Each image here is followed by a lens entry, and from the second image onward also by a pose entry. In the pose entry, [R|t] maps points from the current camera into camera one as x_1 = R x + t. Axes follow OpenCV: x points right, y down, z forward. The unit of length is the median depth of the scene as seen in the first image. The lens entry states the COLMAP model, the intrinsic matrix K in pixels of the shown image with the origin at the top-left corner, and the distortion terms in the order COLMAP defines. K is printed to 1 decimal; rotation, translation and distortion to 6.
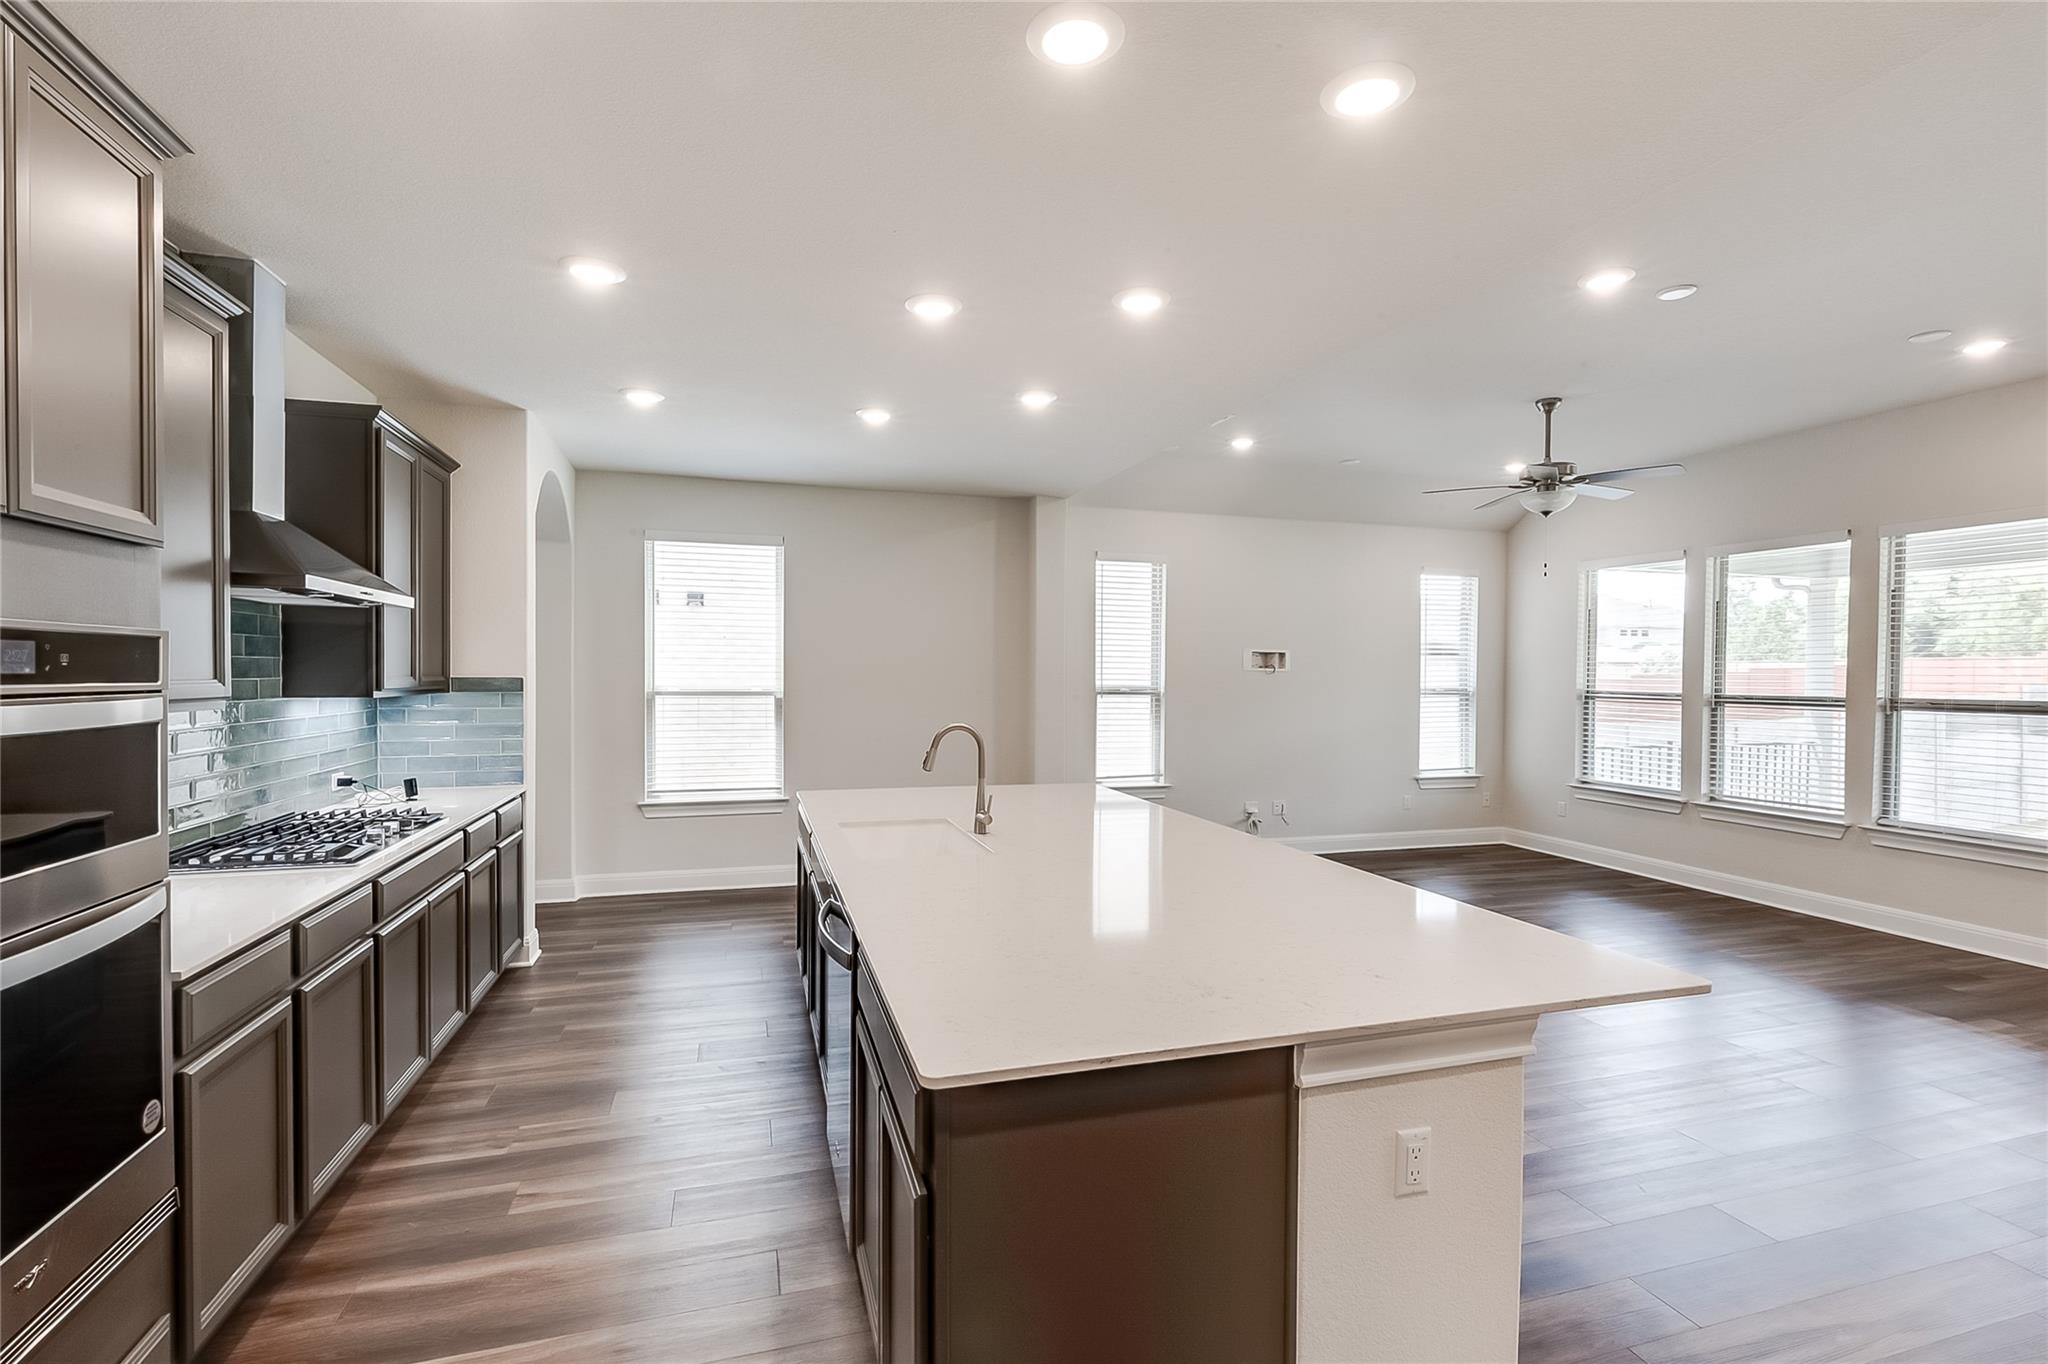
lens RADIAL K [[933.8, 0, 1020.5], [0, 933.8, 679.4], [0, 0, 1]] dist [0.002578, 0.002601]
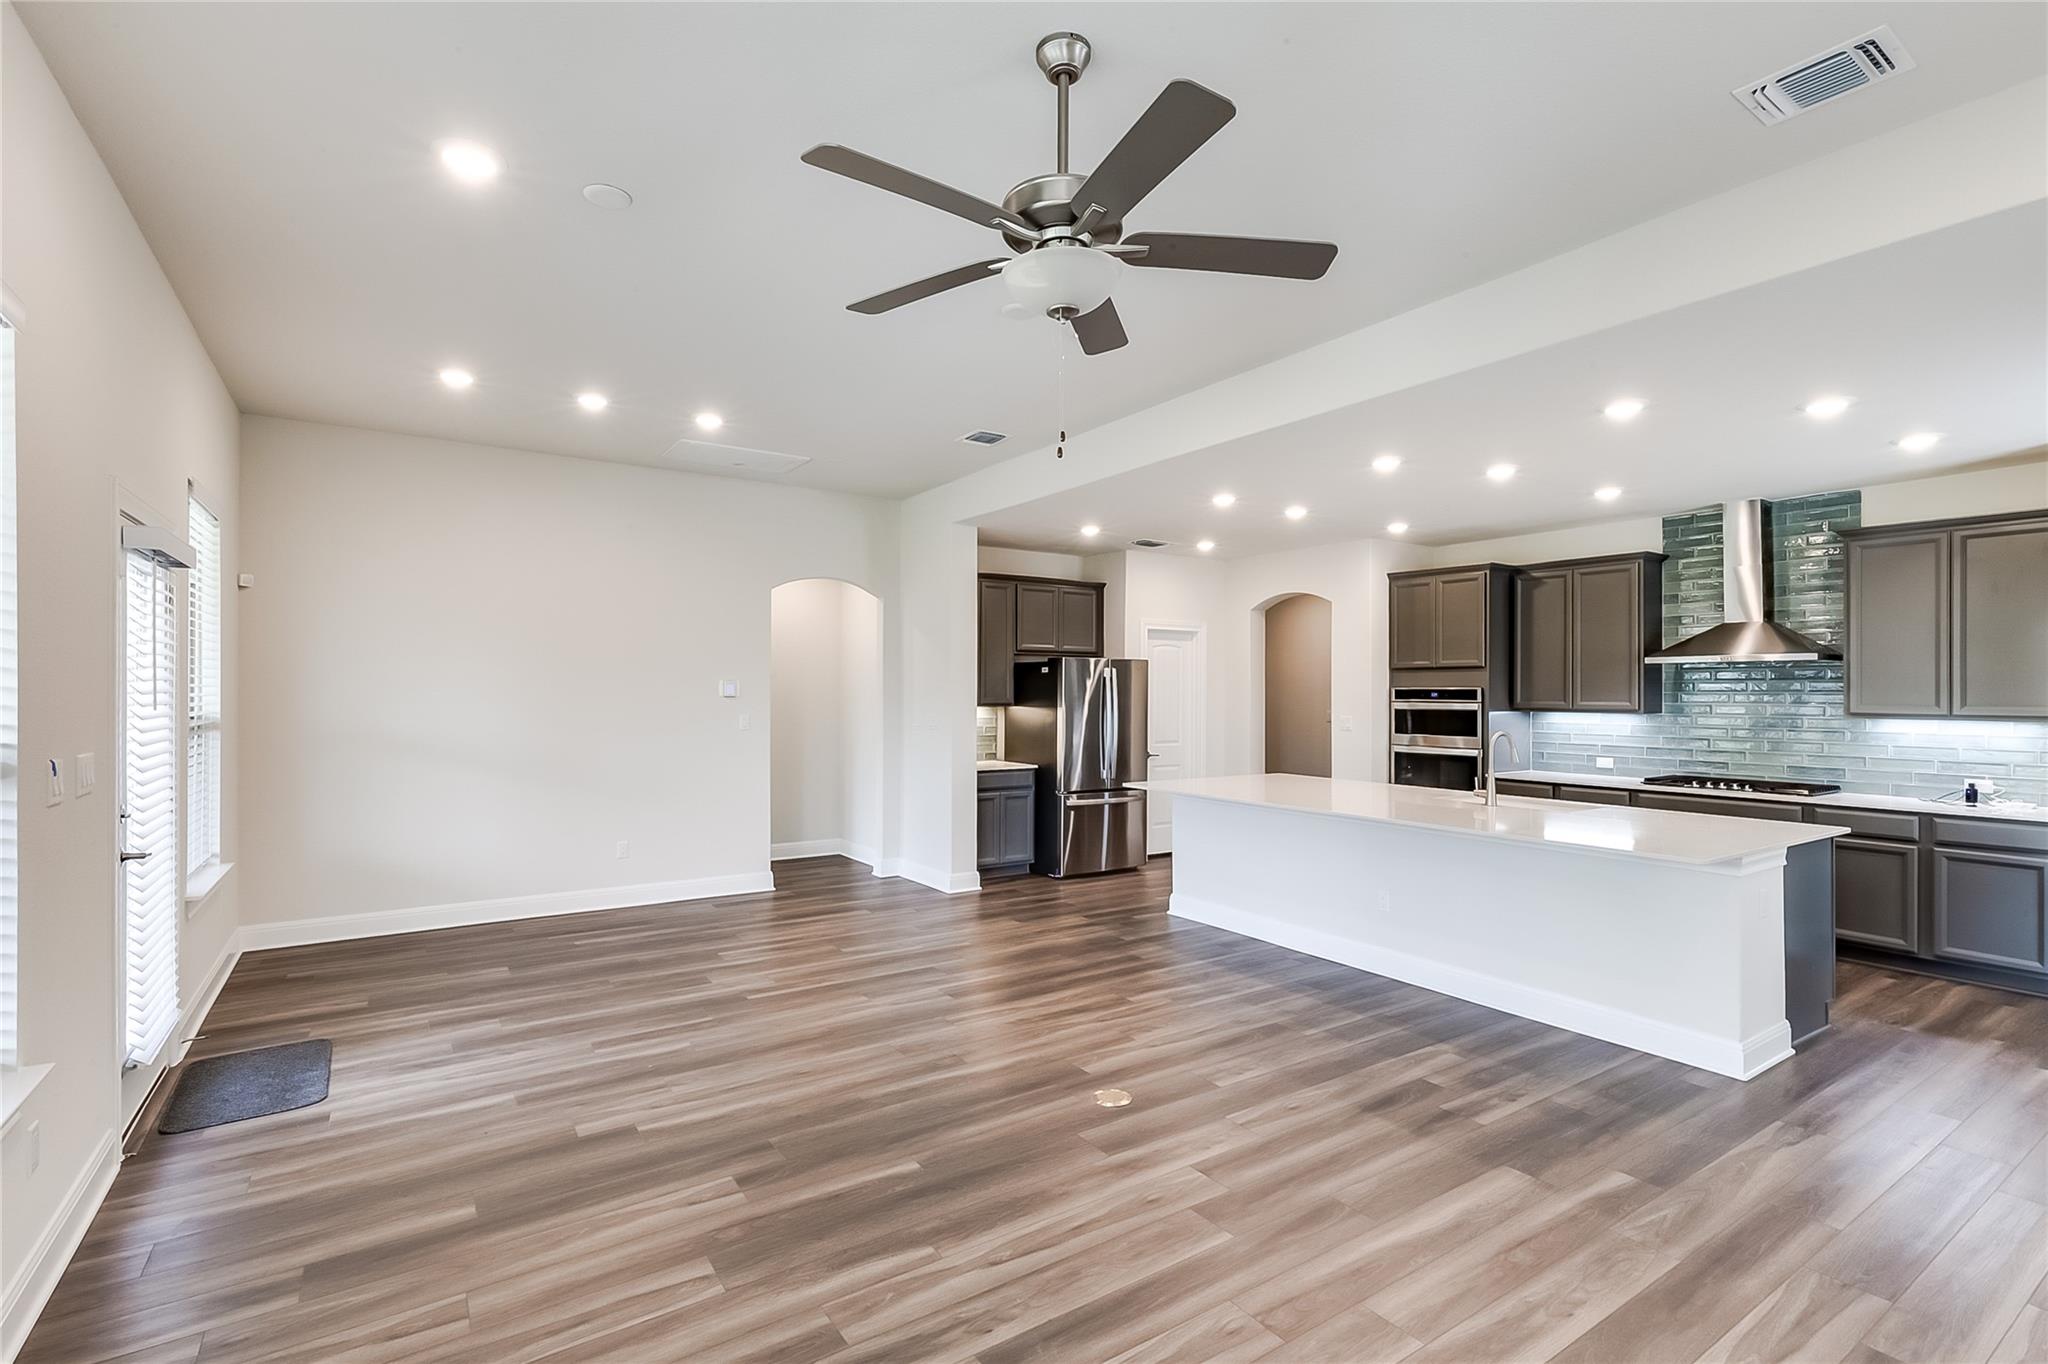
lens RADIAL K [[933.8, 0, 1020.4], [0, 933.8, 688.1], [0, 0, 1]] dist [0.002578, 0.002601]
pose [[-0.961008, -0.011471, -0.276282, 0.565553], [-0.012237, 0.999925, 0.001047, -0.007657], [0.276249, 0.004387, -0.961076, 1.138480]]
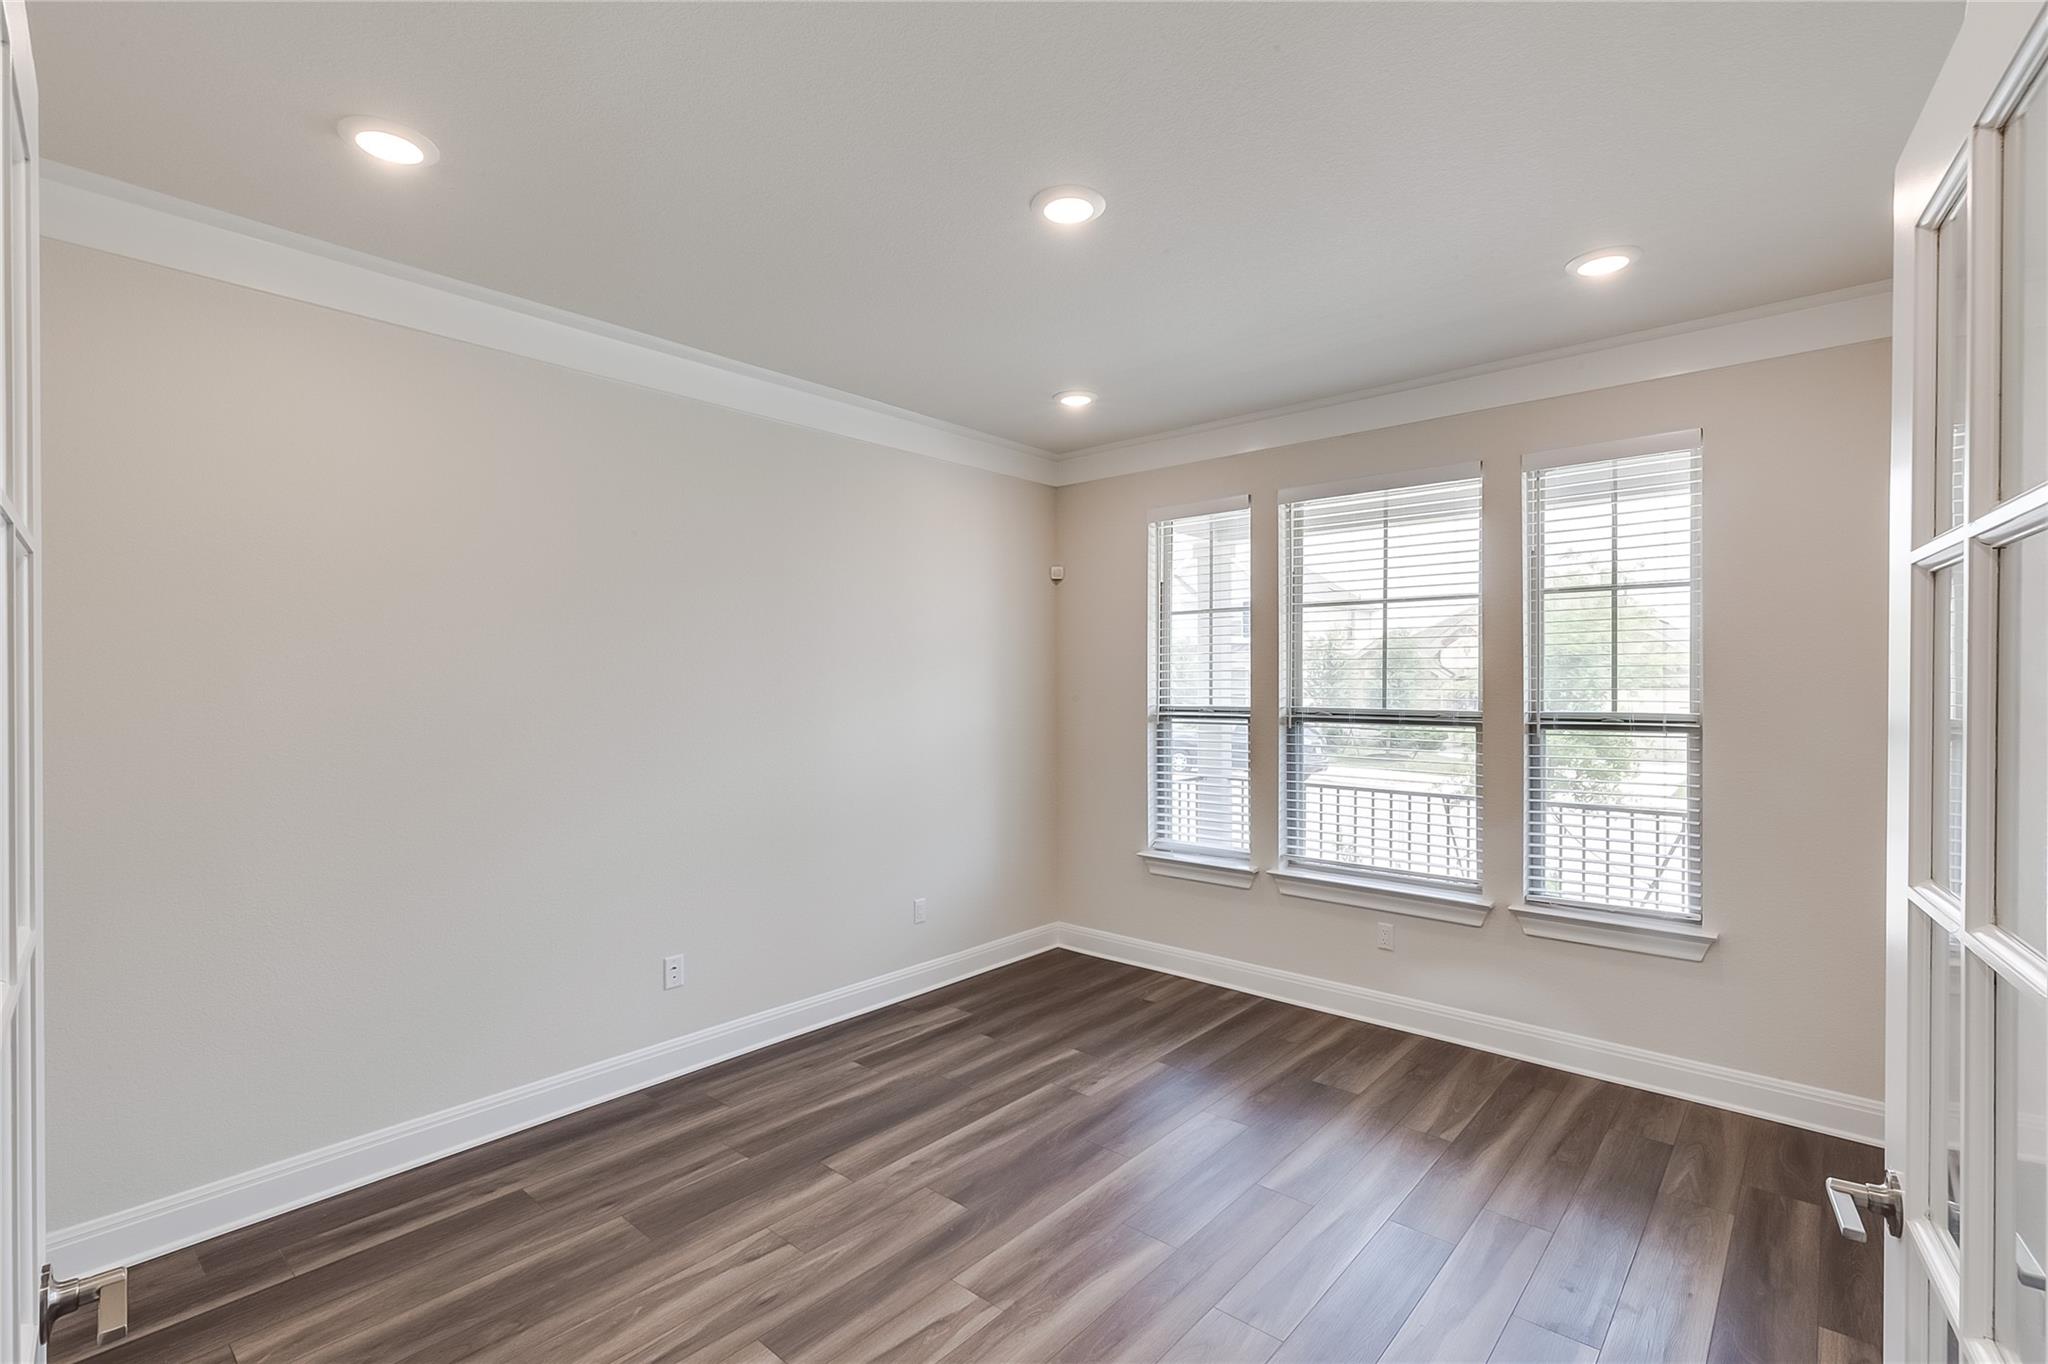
lens RADIAL K [[936.9, 0, 1043.8], [0, 936.9, 686.0], [0, 0, 1]] dist [0.008667, -0.001601]
pose [[0.838113, -0.000474, 0.545497, 0.222679], [0.002744, 0.999991, -0.003346, 0.001689], [-0.545490, 0.004301, 0.838106, 0.532475]]
